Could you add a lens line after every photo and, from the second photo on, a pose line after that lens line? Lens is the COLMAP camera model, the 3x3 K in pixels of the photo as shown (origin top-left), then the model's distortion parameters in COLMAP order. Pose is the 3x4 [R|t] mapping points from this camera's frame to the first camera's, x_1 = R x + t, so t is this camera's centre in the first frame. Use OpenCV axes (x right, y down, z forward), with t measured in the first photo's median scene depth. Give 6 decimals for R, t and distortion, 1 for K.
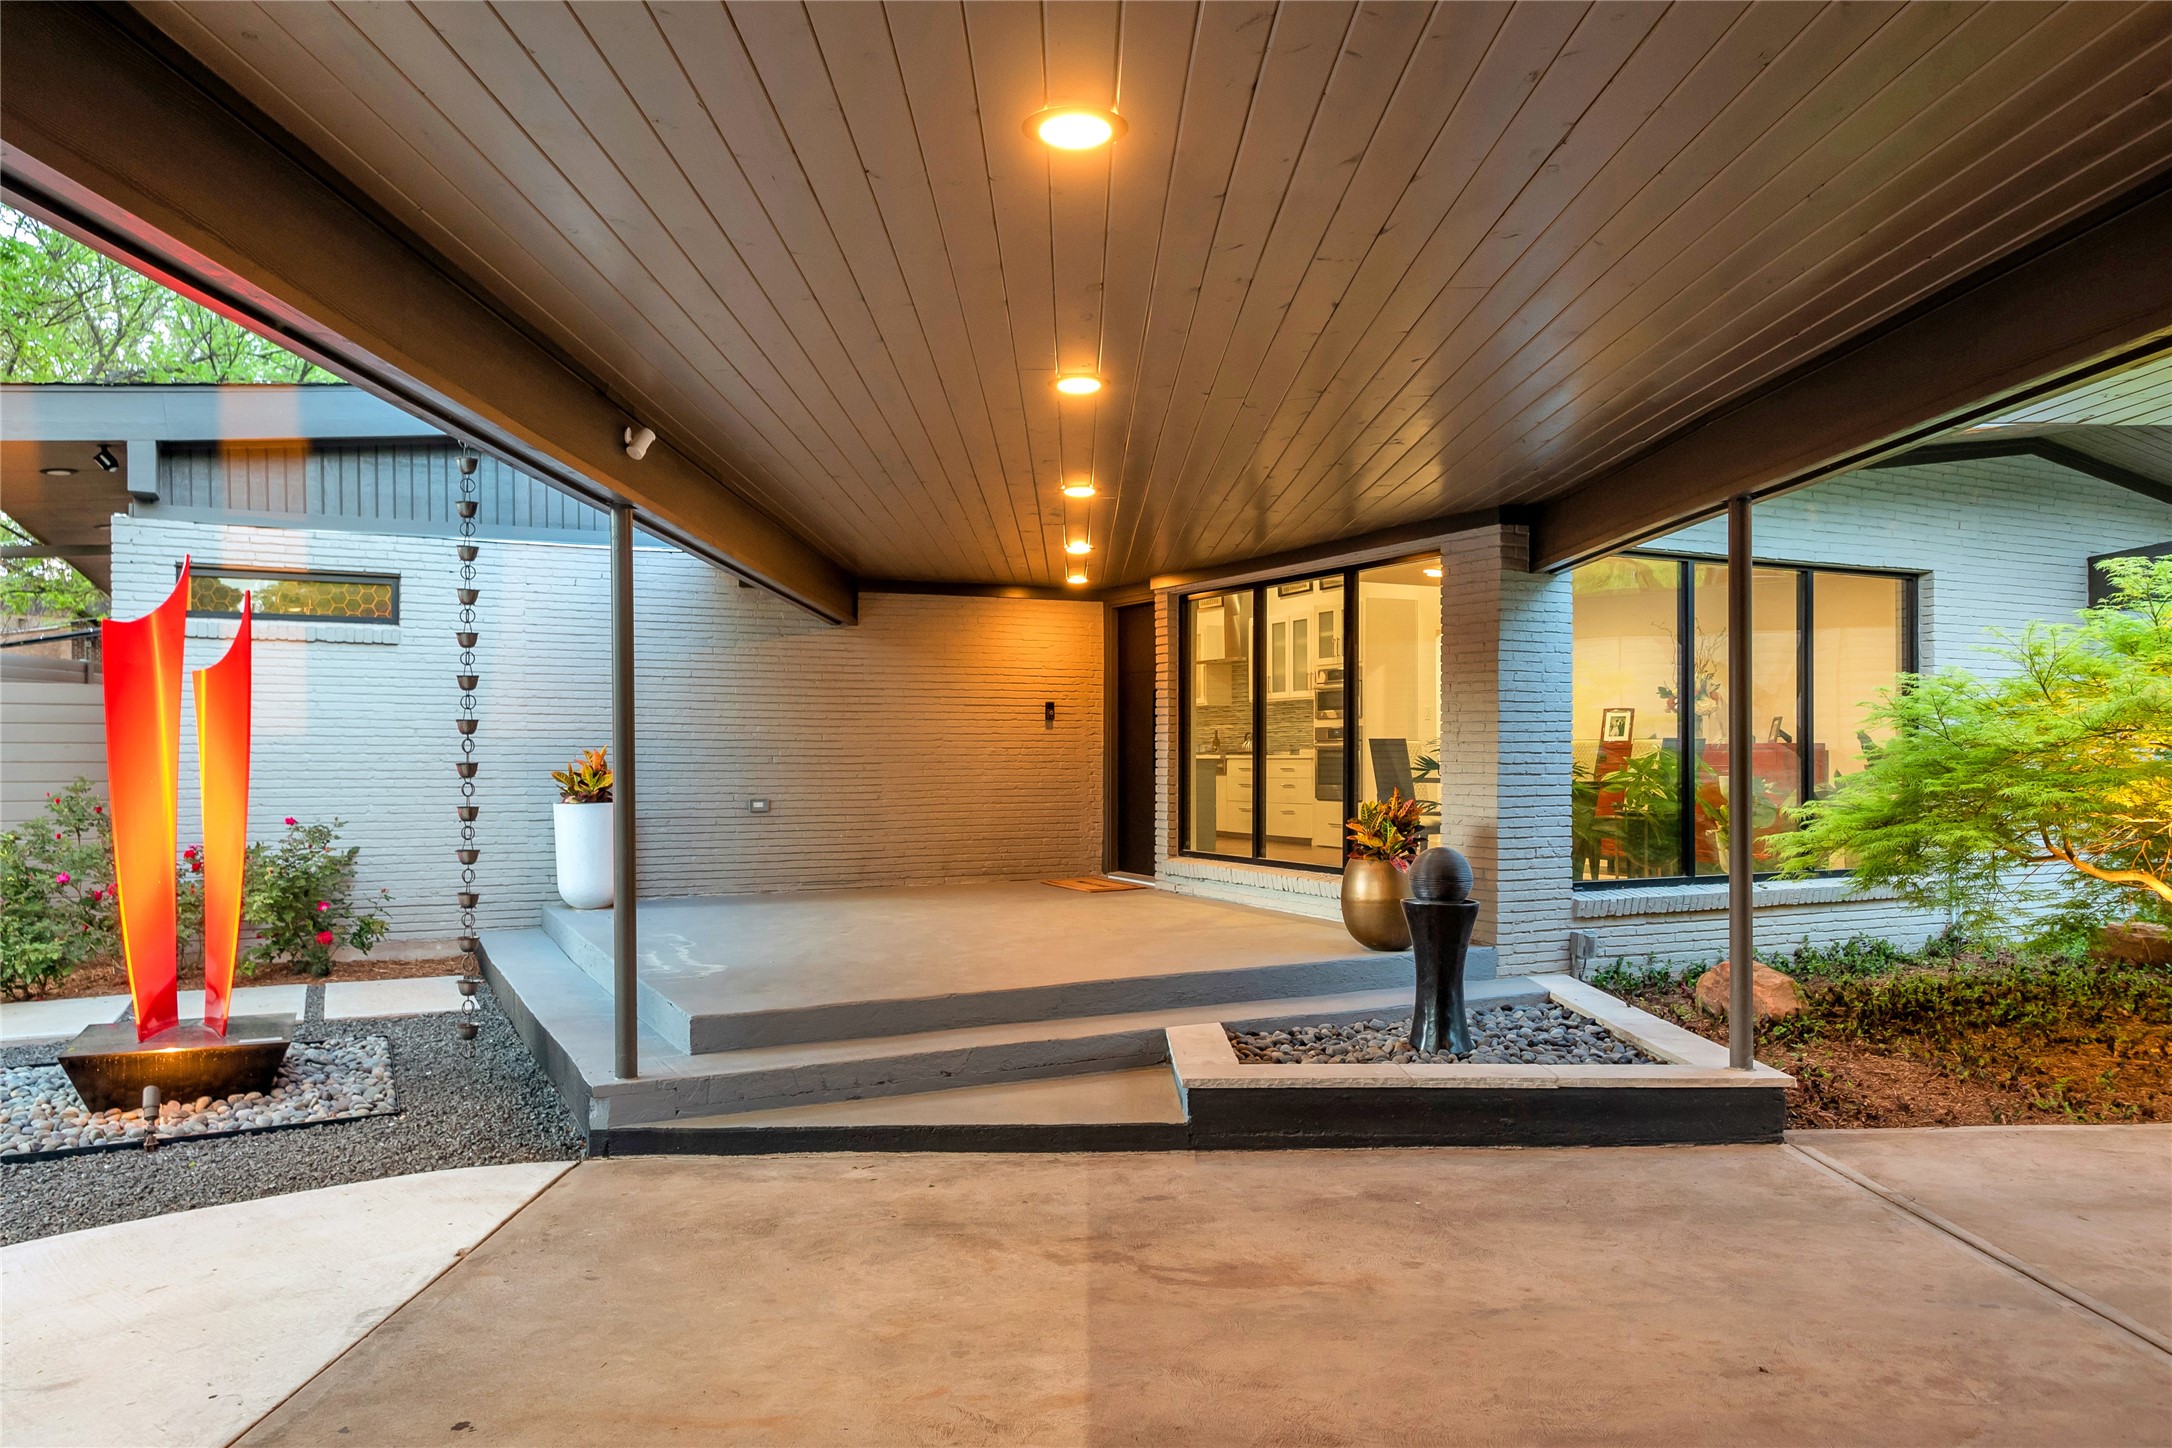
lens RADIAL K [[1511.9, 0, 1086.0], [0, 1511.9, 724.0], [0, 0, 1]] dist [0.000185, -0.000490]
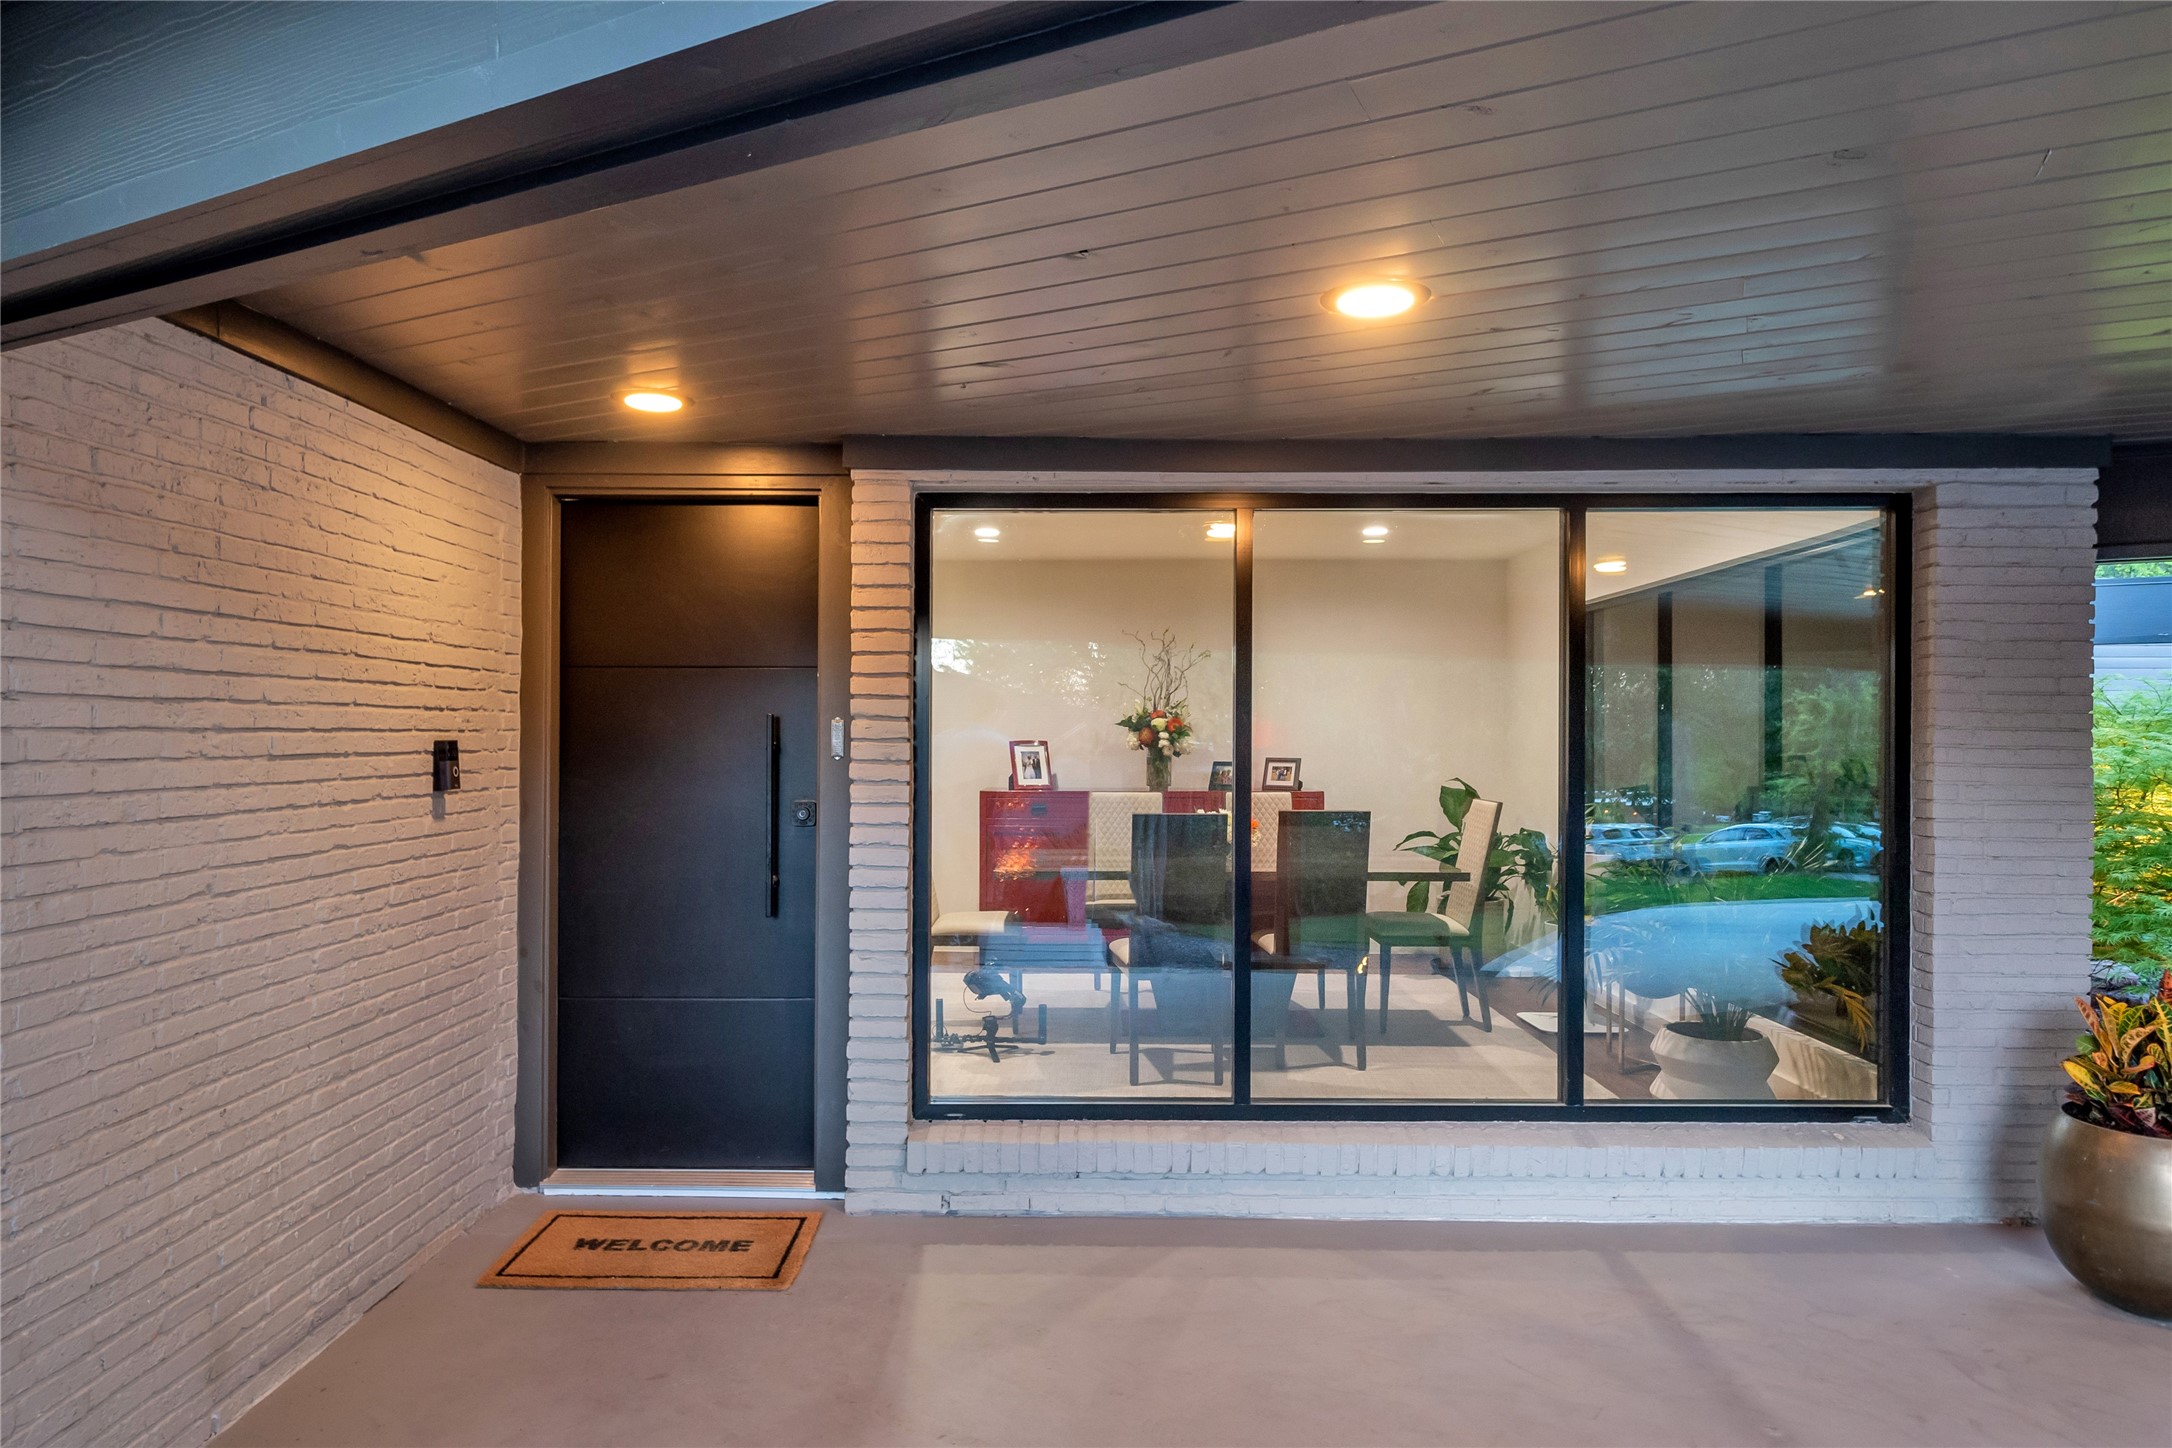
lens RADIAL K [[1272.9, 0, 1086.0], [0, 1272.9, 724.0], [0, 0, 1]] dist [-0.003767, -0.001686]
pose [[0.471404, 0.008943, 0.881872, -0.216370], [-0.017172, 0.999852, -0.000960, -0.020972], [-0.881750, -0.014691, 0.471488, 0.756995]]
